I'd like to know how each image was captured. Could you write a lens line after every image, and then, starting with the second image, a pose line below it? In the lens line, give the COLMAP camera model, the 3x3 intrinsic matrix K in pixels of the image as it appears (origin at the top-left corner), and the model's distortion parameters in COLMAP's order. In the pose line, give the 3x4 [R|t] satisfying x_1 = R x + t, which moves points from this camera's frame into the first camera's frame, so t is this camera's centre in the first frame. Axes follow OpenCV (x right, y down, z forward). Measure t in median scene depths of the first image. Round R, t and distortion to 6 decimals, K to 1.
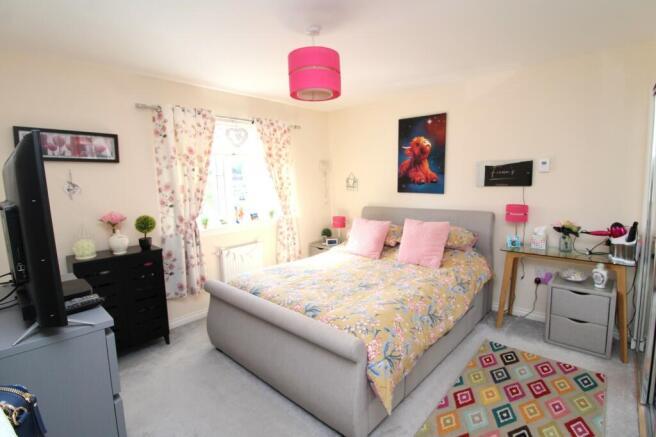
lens RADIAL K [[320.0, 0, 337.4], [0, 320.0, 217.1], [0, 0, 1]] dist [-0.000736, 0.000347]
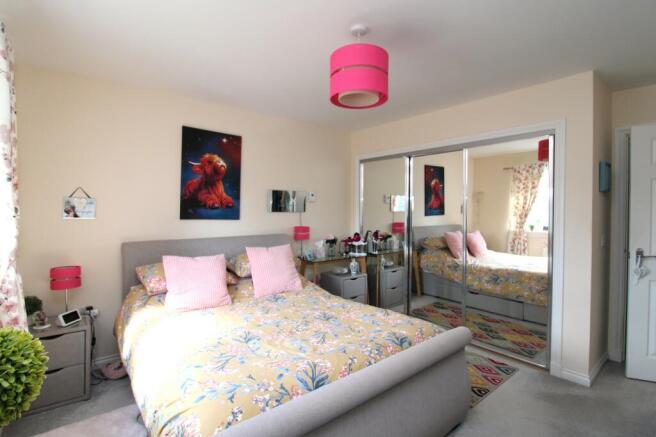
lens RADIAL K [[320.0, 0, 337.4], [0, 320.0, 217.1], [0, 0, 1]] dist [-0.000736, 0.000347]
pose [[0.130474, 0.004980, 0.991439, -0.561006], [0.110709, 0.993660, -0.019561, -0.029228], [-0.985251, 0.112313, 0.129095, 0.587158]]
